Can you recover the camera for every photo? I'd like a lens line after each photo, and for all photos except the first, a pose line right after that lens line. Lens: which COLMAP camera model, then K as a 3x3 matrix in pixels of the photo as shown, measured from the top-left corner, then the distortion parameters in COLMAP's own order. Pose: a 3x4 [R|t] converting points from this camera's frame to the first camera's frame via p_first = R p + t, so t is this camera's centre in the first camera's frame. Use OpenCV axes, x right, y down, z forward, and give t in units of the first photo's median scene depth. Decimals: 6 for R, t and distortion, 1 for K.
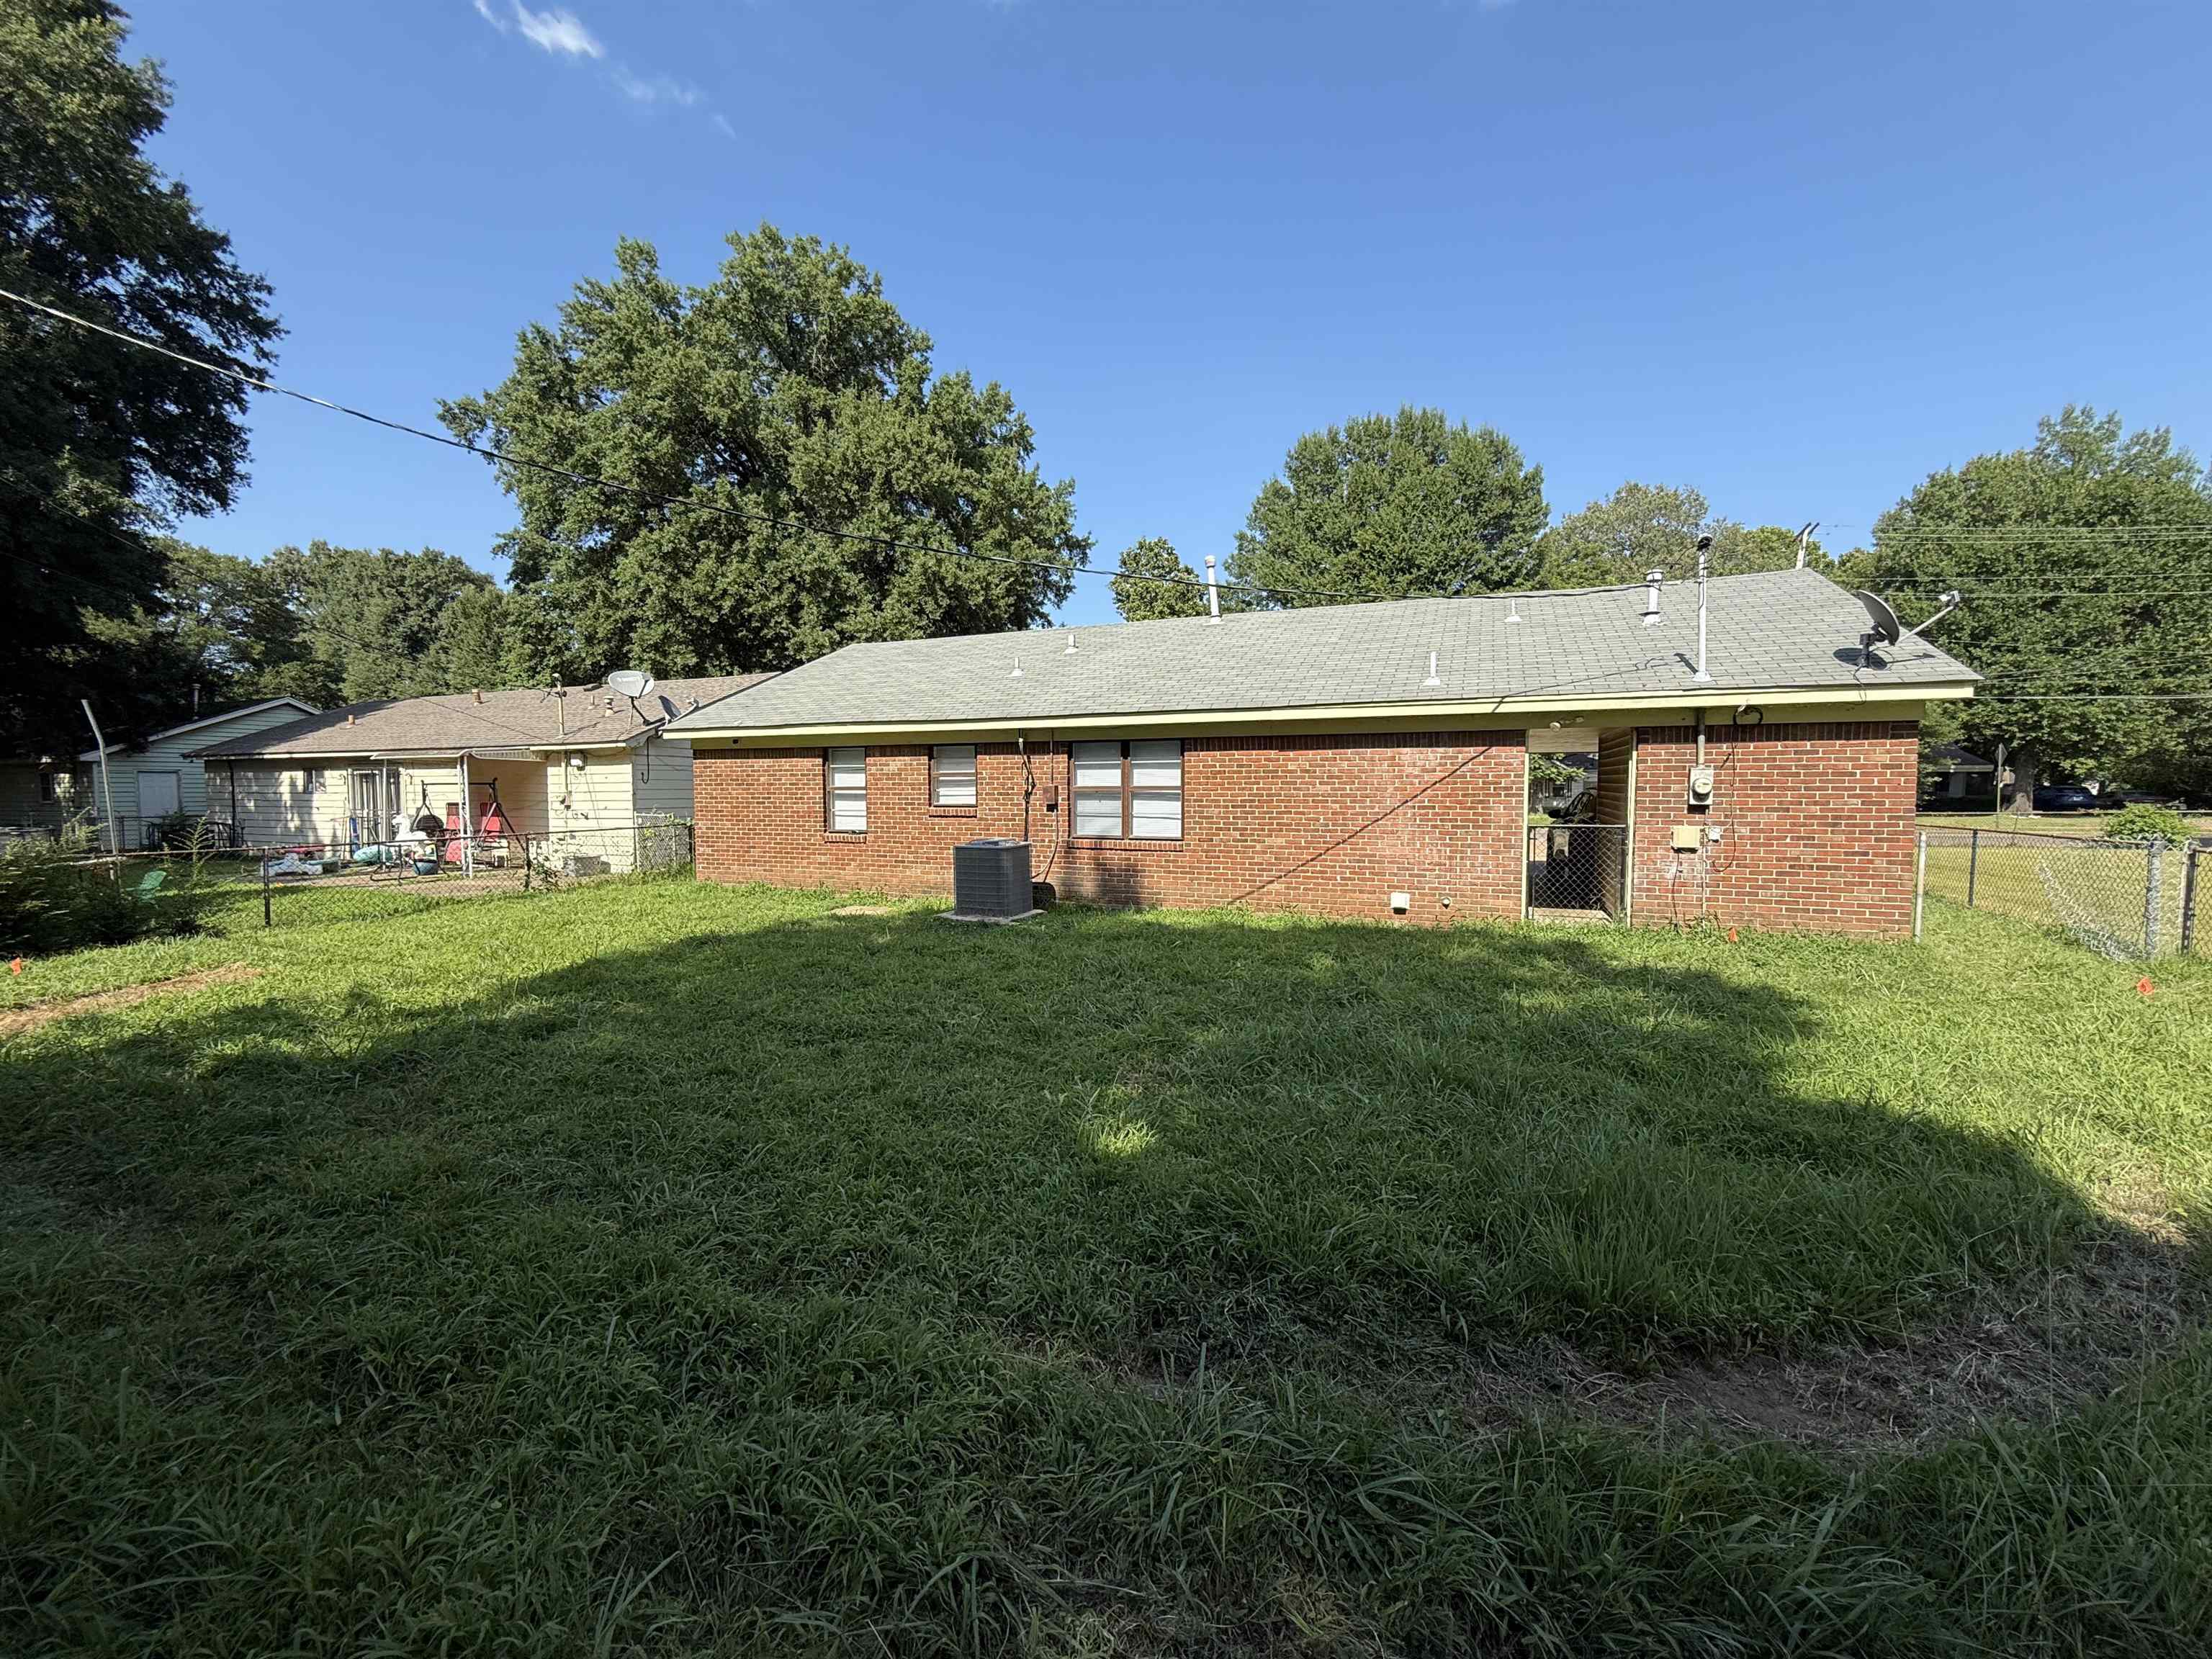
lens RADIAL K [[881.4, 0, 1110.3], [0, 881.4, 826.1], [0, 0, 1]] dist [-0.000160, -0.000005]
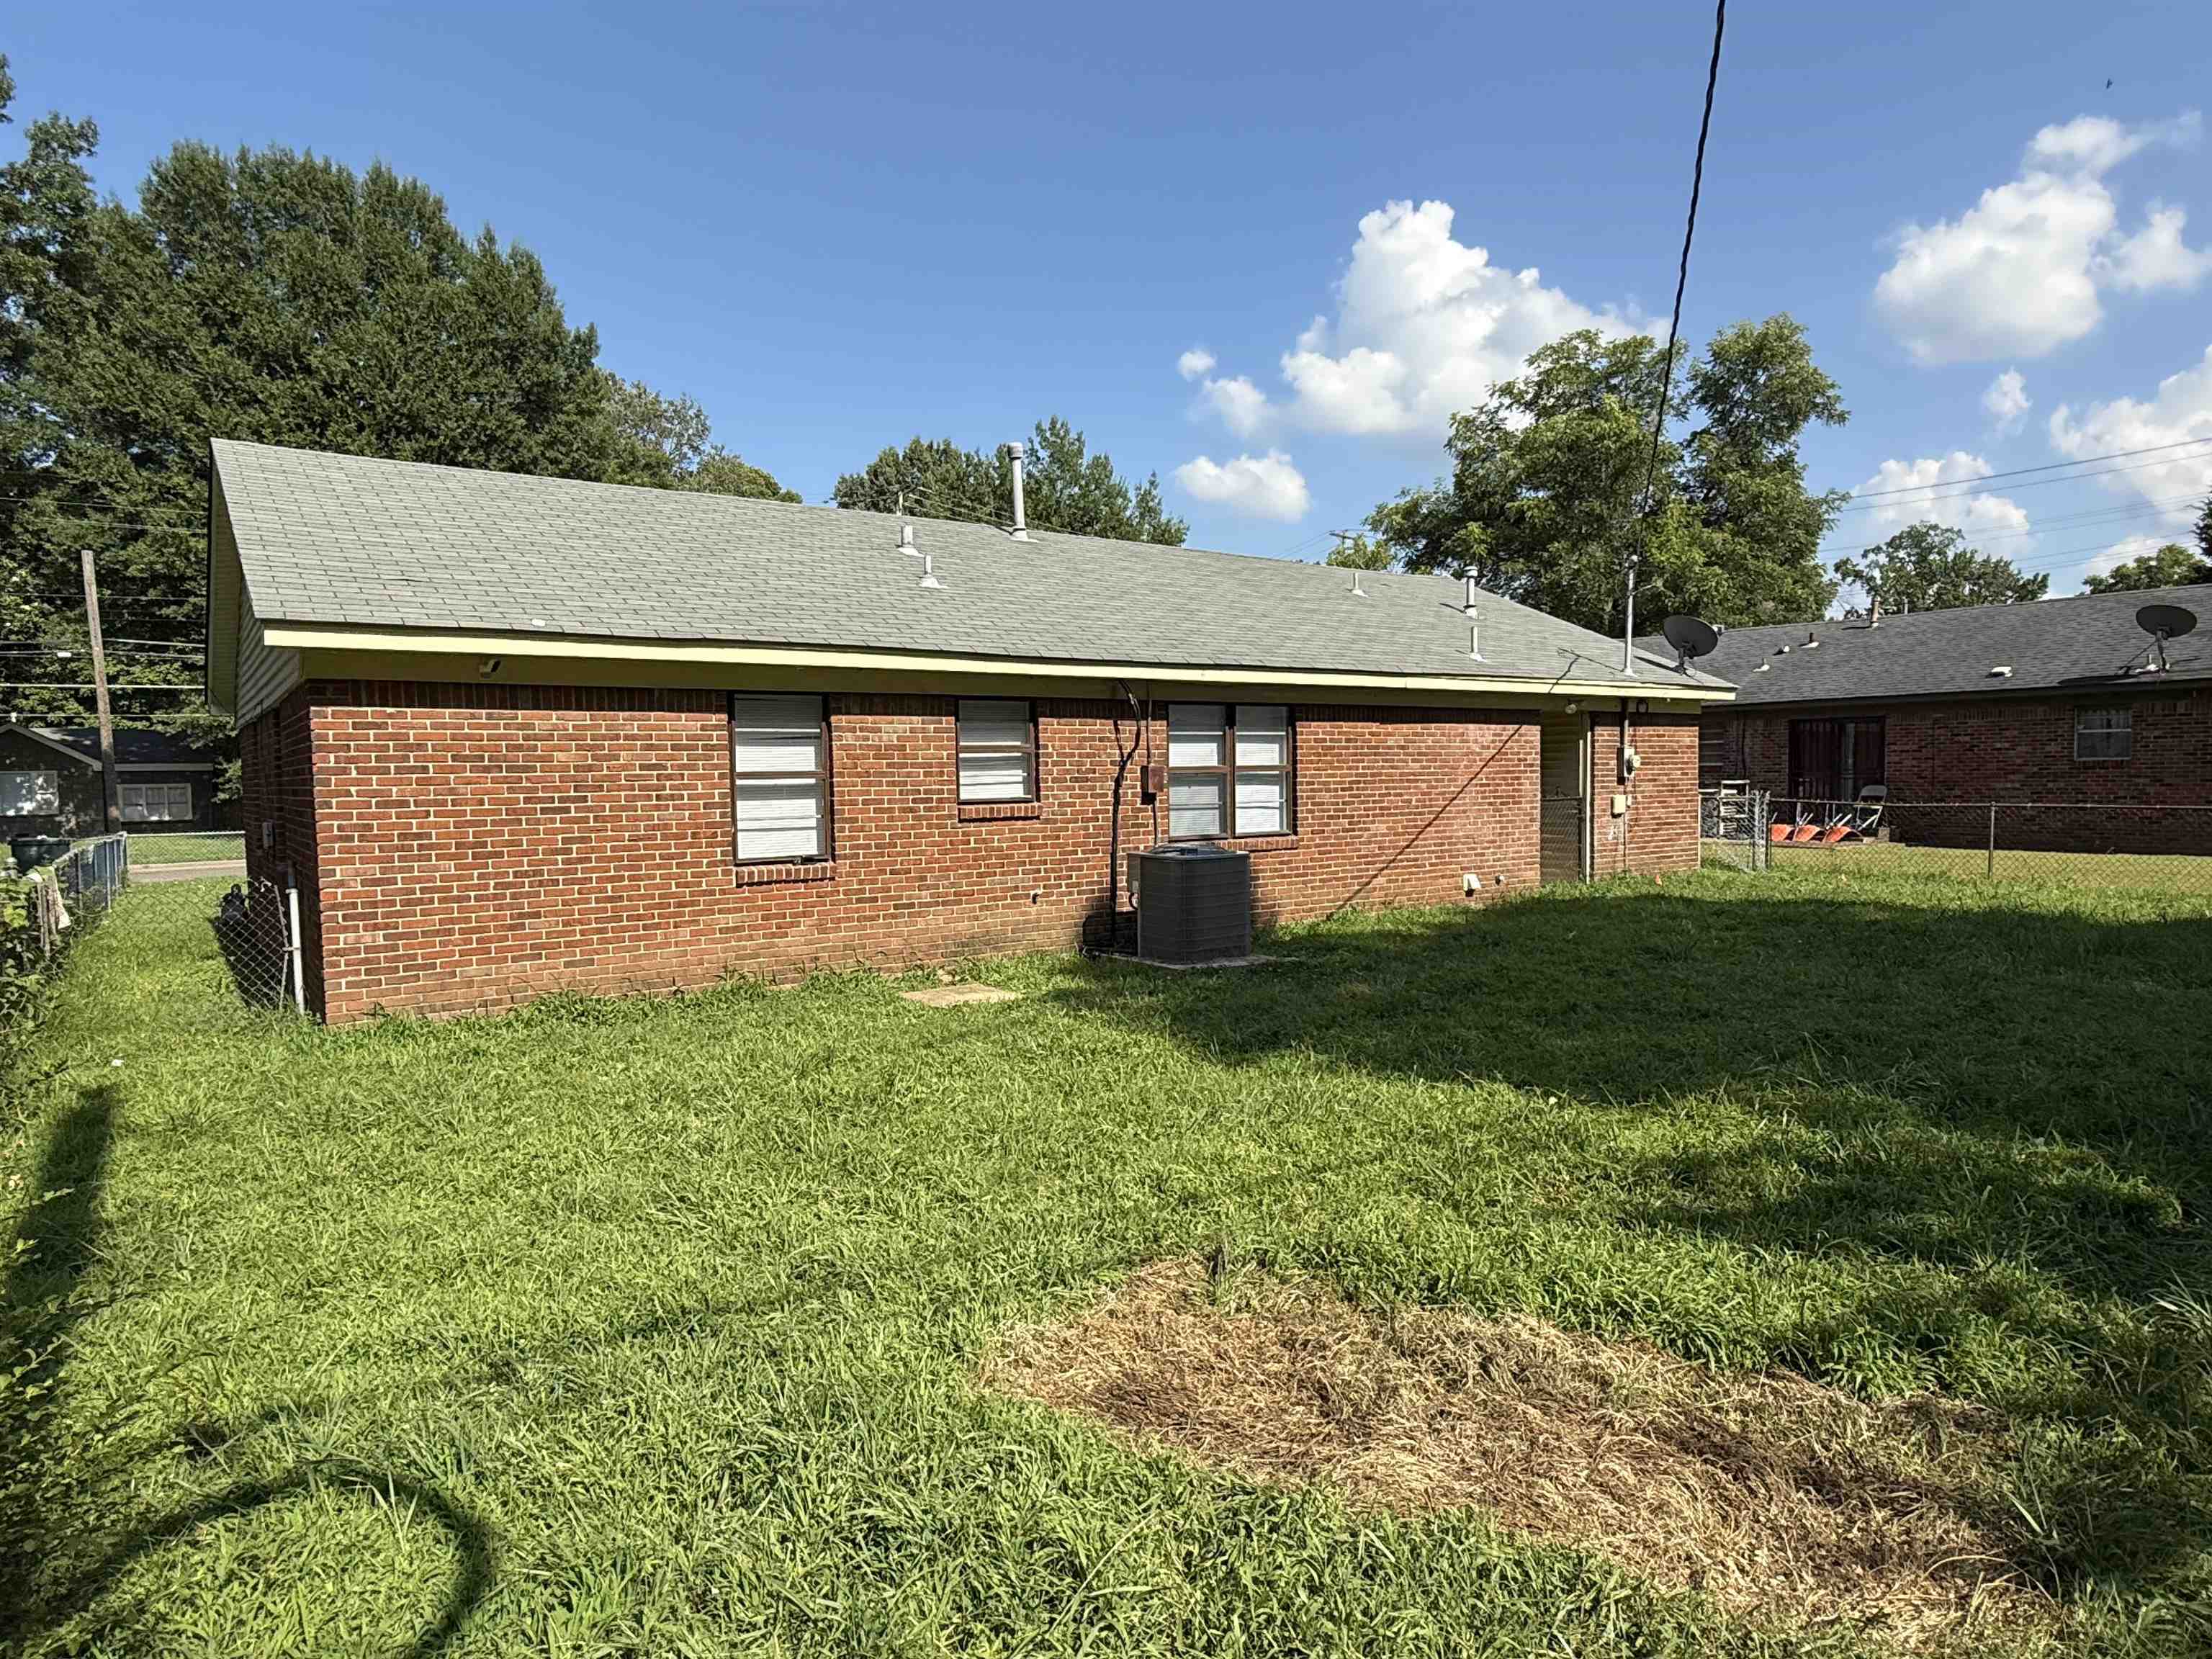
lens RADIAL K [[1315.4, 0, 1109.6], [0, 1315.4, 839.6], [0, 0, 1]] dist [0.002568, -0.000532]
pose [[0.521628, -0.049138, 0.851757, -0.953982], [0.053434, 0.998262, 0.024867, -0.016255], [-0.851498, 0.032542, 0.523347, 0.501428]]
